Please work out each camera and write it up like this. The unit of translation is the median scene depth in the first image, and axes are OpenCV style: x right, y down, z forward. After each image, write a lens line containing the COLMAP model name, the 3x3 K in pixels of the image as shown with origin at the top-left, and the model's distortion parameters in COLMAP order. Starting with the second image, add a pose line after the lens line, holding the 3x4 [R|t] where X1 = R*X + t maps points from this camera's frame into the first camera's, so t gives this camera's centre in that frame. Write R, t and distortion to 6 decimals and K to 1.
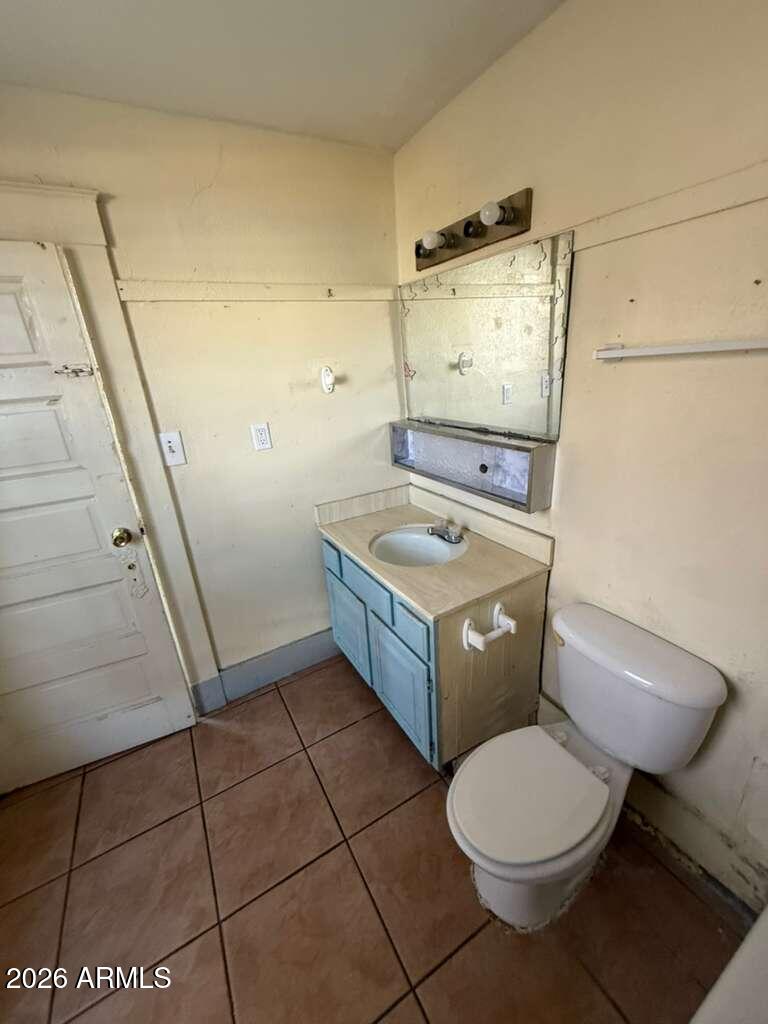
lens RADIAL K [[406.4, 0, 390.3], [0, 406.4, 509.1], [0, 0, 1]] dist [0.001115, -0.000414]
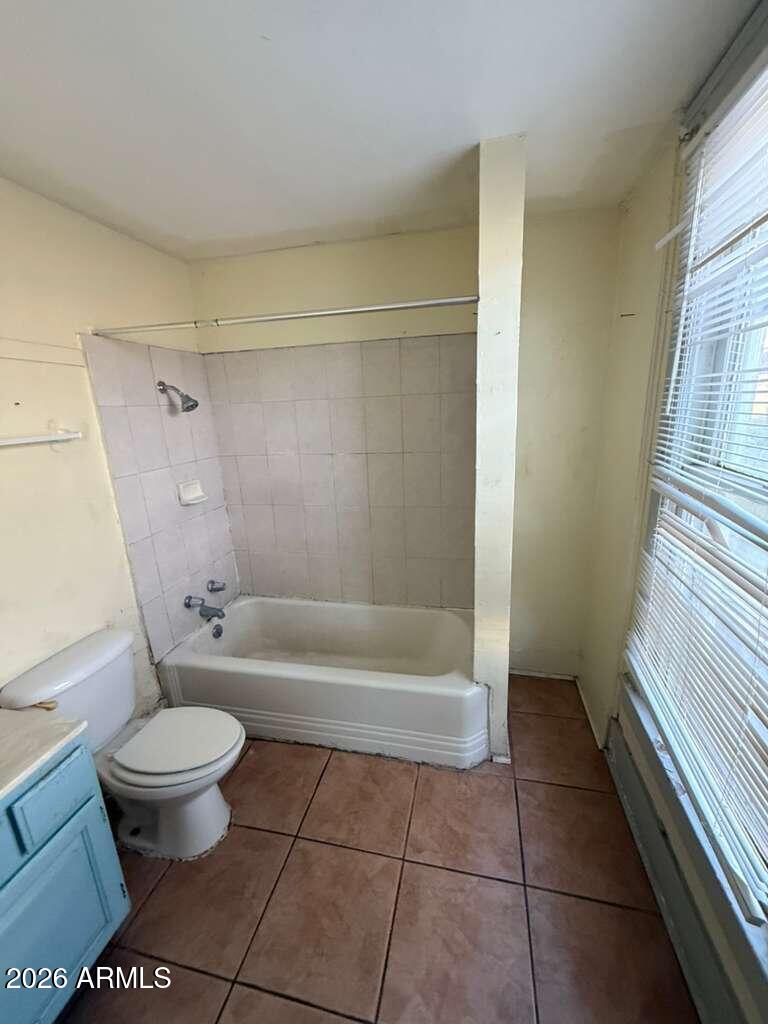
lens RADIAL K [[406.4, 0, 387.3], [0, 406.4, 512.4], [0, 0, 1]] dist [0.001115, -0.000414]
pose [[-0.726817, -0.066604, 0.683594, -0.791468], [0.323313, 0.844940, 0.426081, -0.230754], [-0.605974, 0.530698, -0.592583, 0.751679]]
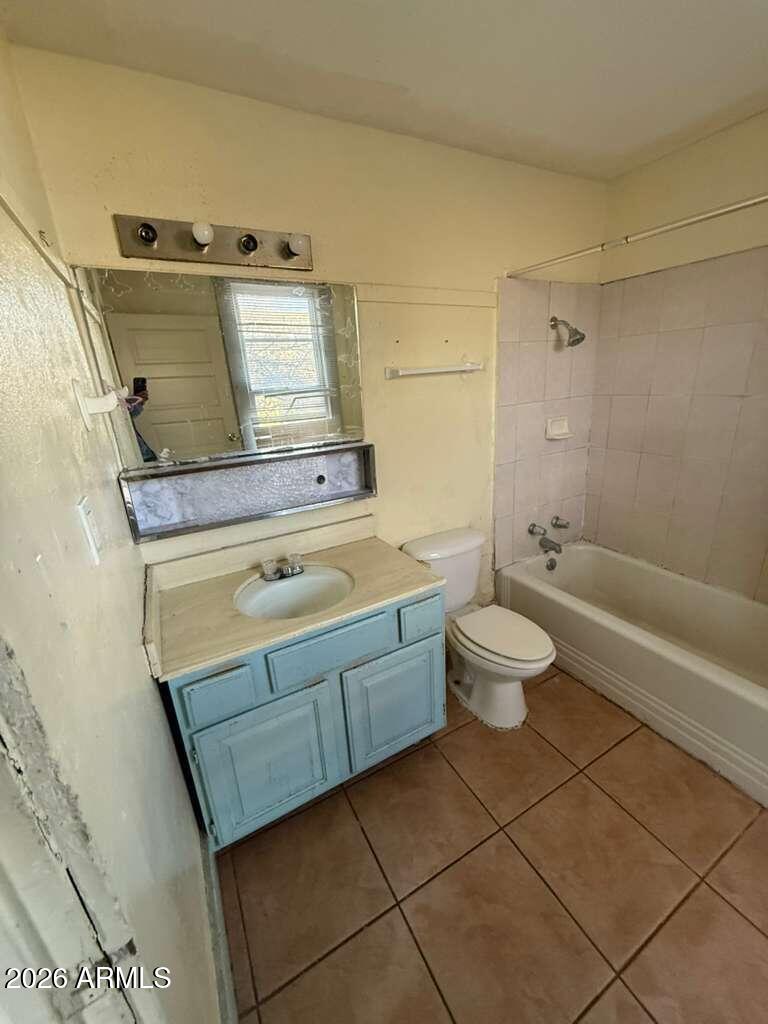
lens RADIAL K [[406.4, 0, 386.4], [0, 406.4, 511.0], [0, 0, 1]] dist [0.001115, -0.000414]
pose [[0.030642, -0.242054, 0.969779, -0.844983], [0.398363, 0.892805, 0.210254, -0.190592], [-0.916716, 0.379881, 0.123783, 0.793209]]
